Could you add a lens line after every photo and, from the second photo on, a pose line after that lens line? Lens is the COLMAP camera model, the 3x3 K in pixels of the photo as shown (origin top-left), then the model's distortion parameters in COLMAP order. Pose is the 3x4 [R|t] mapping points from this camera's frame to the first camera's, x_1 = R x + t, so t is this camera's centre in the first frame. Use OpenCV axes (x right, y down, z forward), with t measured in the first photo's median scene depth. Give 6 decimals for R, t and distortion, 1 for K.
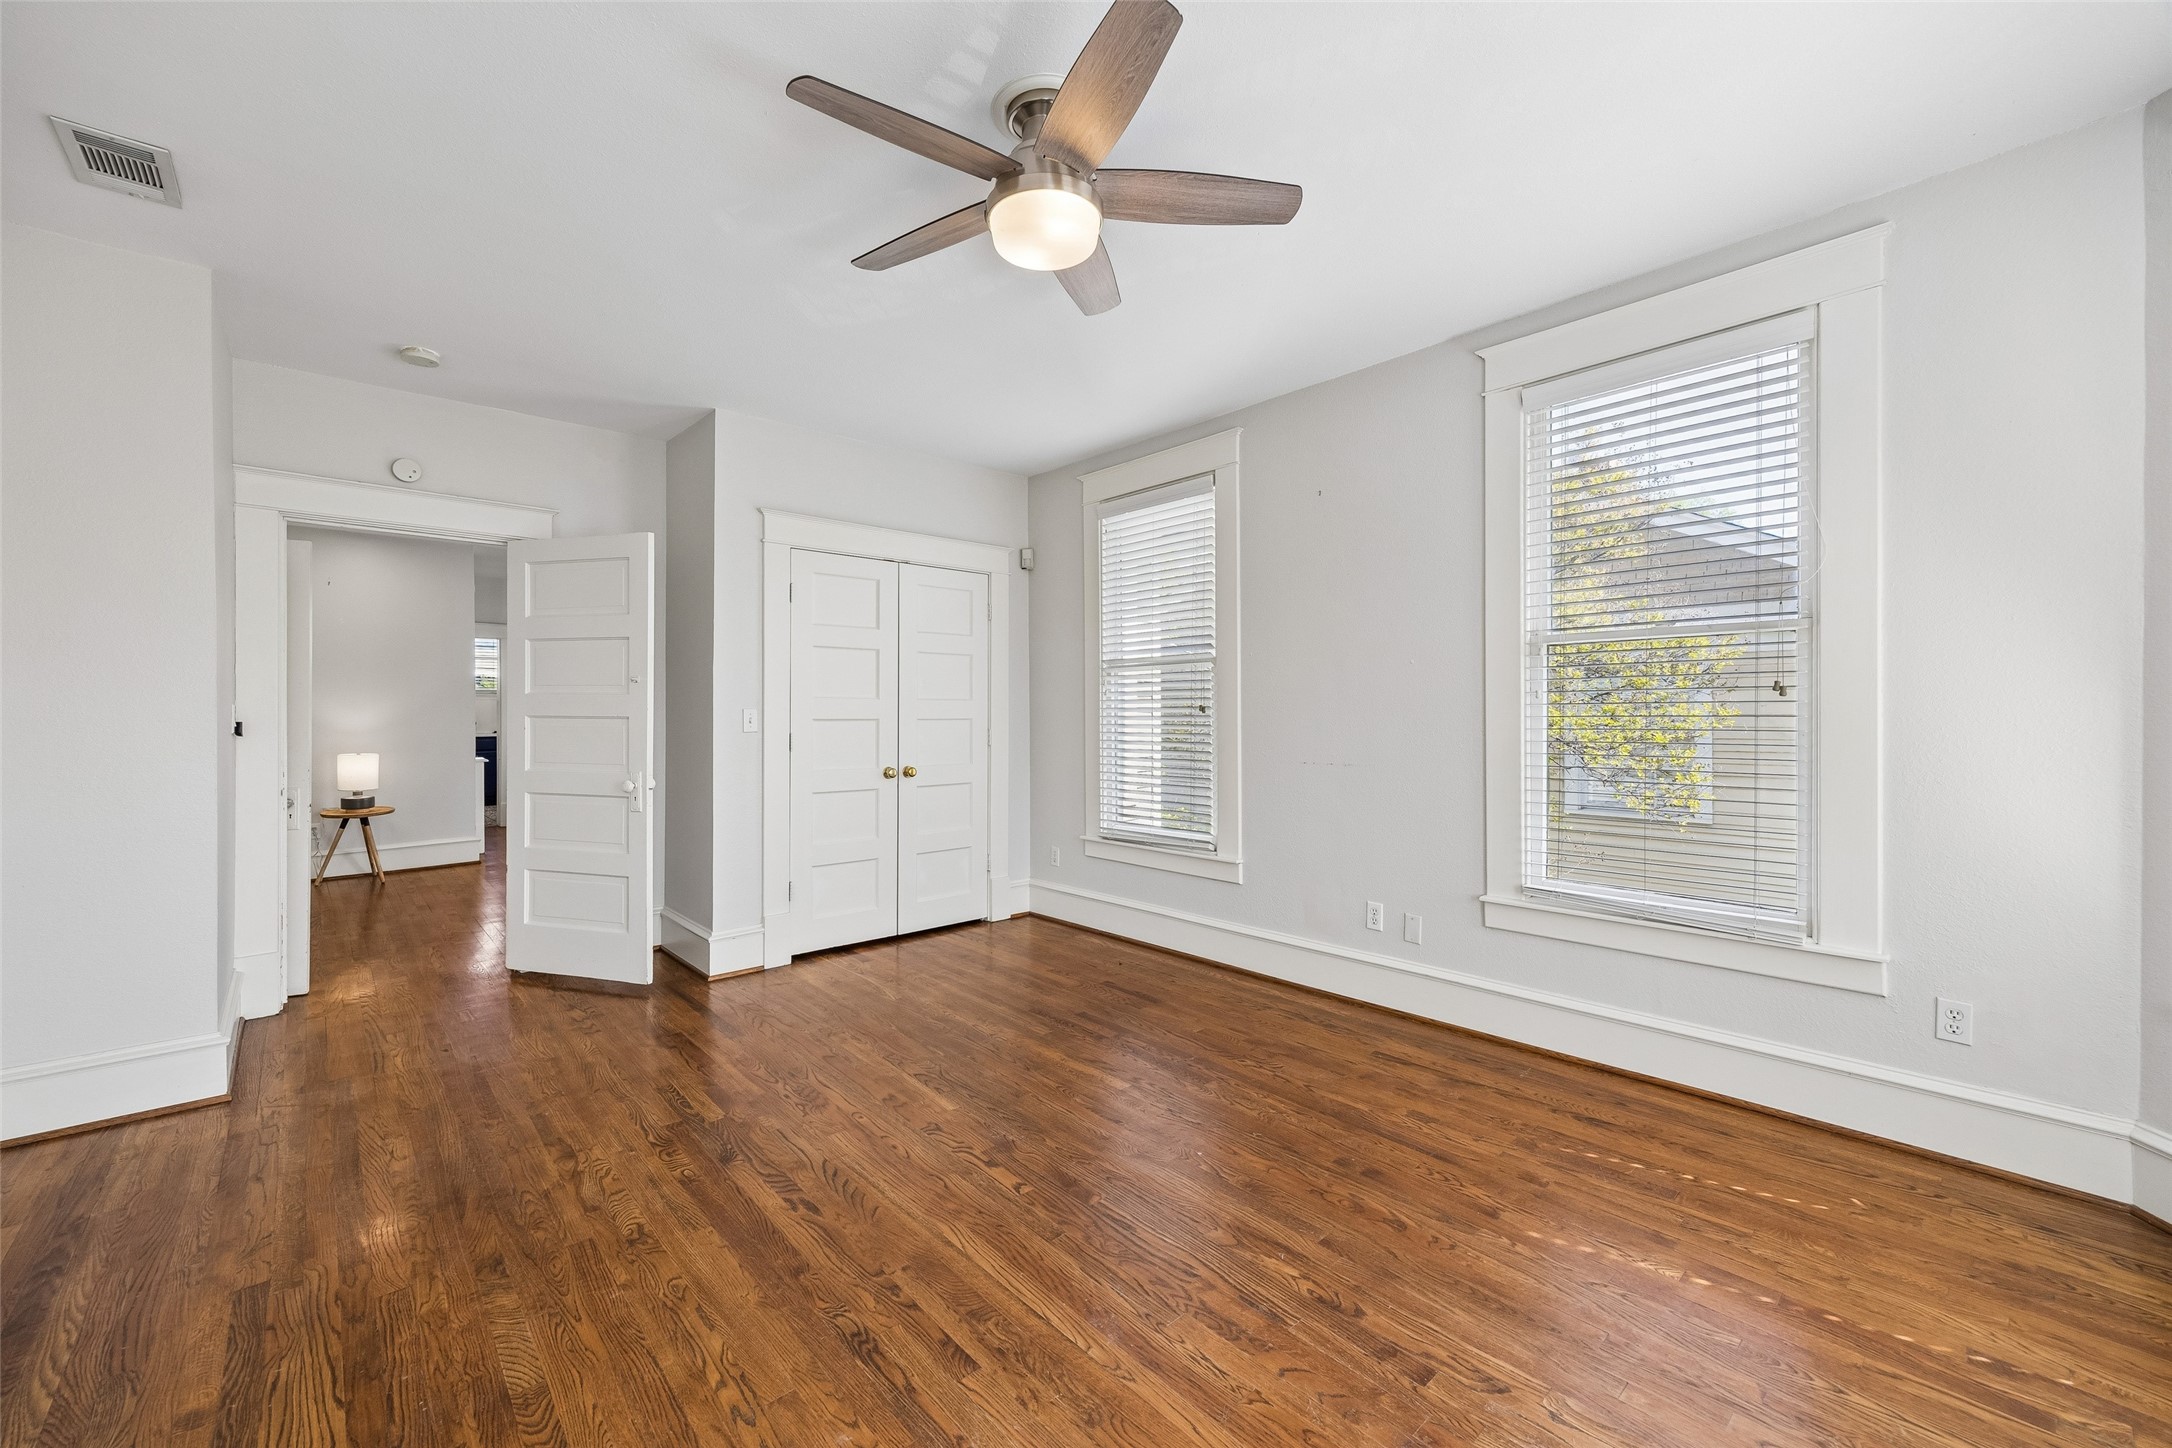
lens RADIAL K [[866.4, 0, 1073.9], [0, 866.4, 711.1], [0, 0, 1]] dist [0.012113, -0.003842]
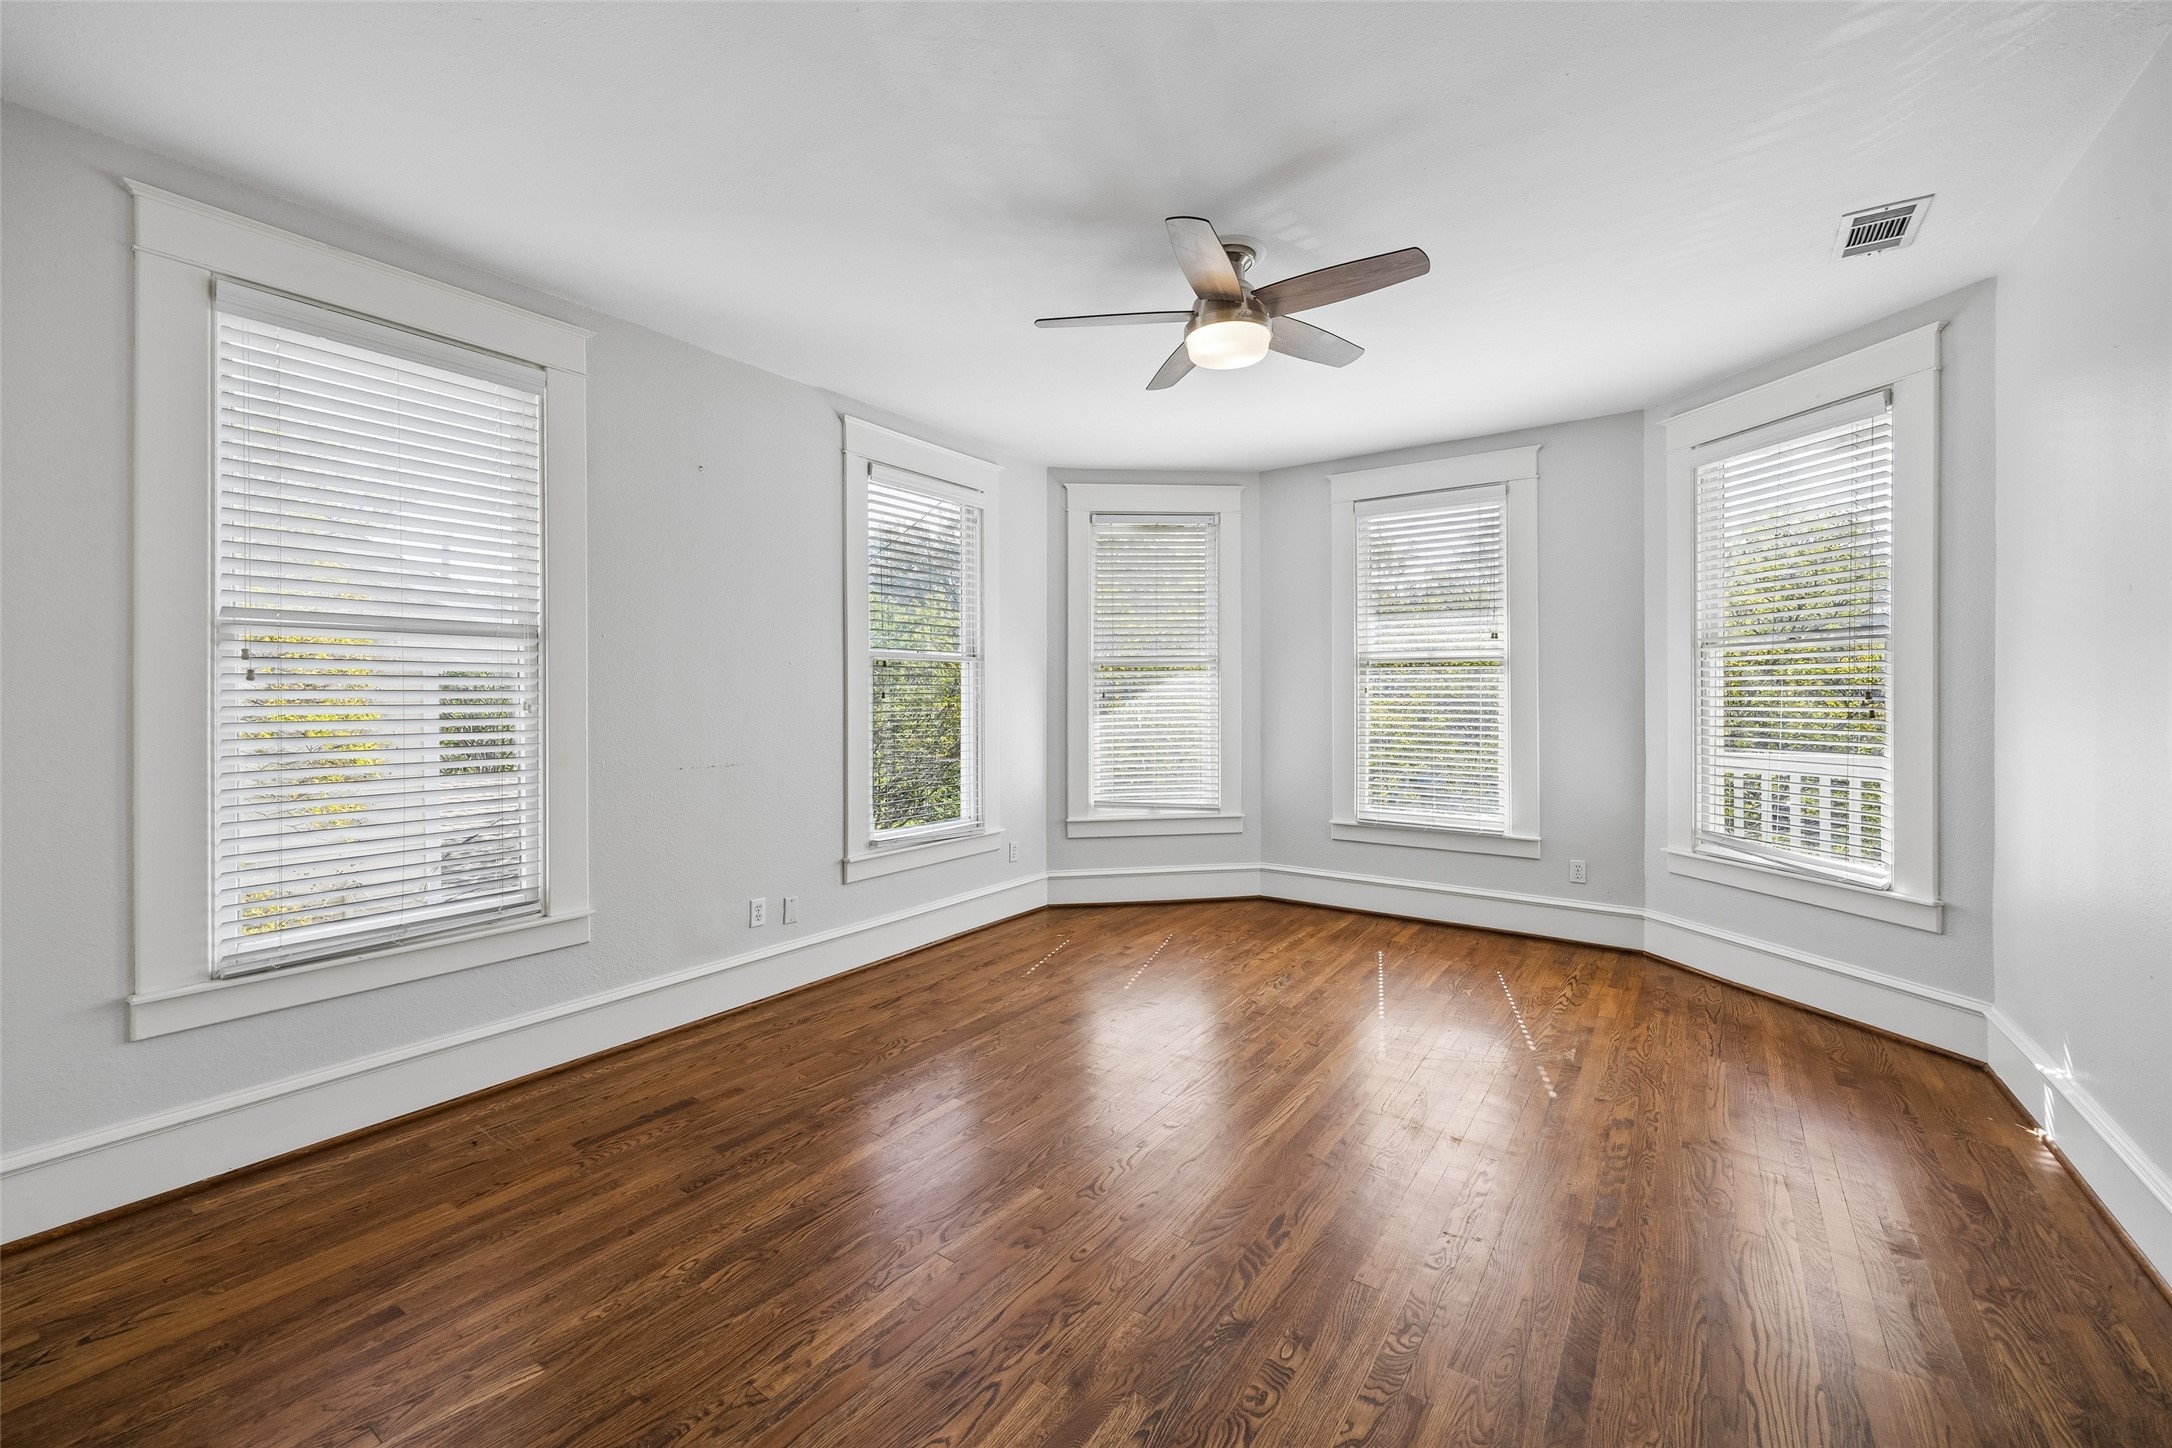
lens RADIAL K [[866.4, 0, 1073.9], [0, 866.4, 711.1], [0, 0, 1]] dist [0.012113, -0.003842]
pose [[-0.220675, -0.004915, 0.975335, -0.846497], [0.006867, 0.999955, 0.006593, -0.002859], [-0.975323, 0.008153, -0.220631, 1.017566]]
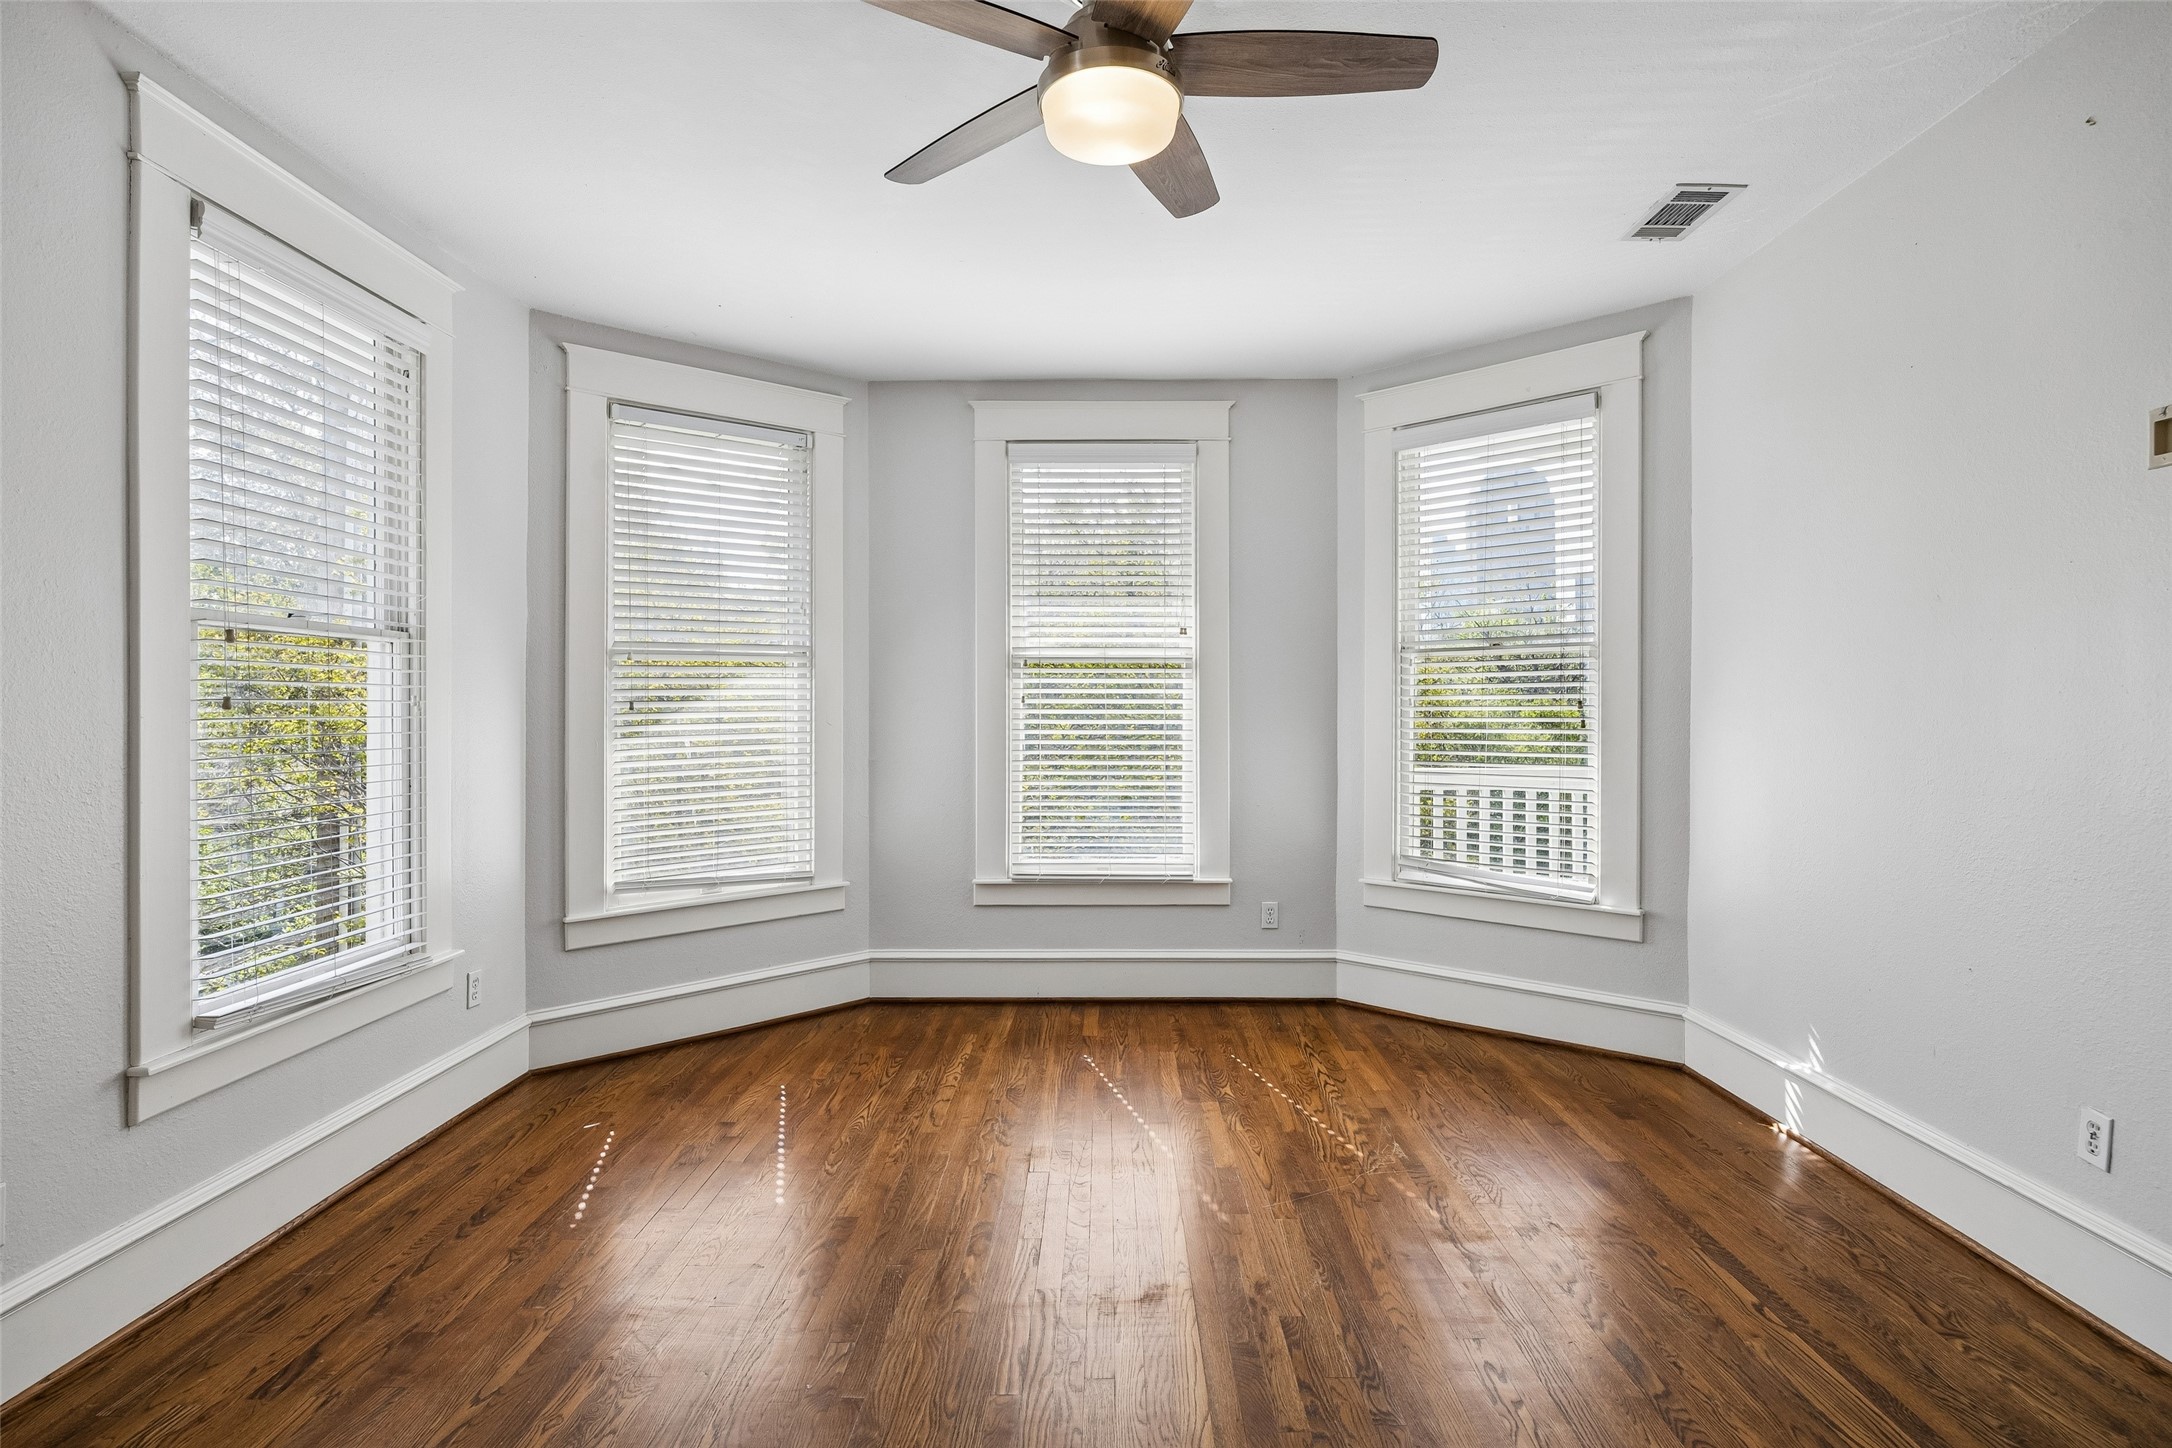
lens RADIAL K [[1075.6, 0, 1093.3], [0, 1075.6, 719.1], [0, 0, 1]] dist [-0.014595, 0.000383]
pose [[-0.741599, 0.009047, 0.670782, -0.454850], [0.013754, 0.999904, 0.001721, -0.000990], [-0.670702, 0.010502, -0.741652, 1.159800]]
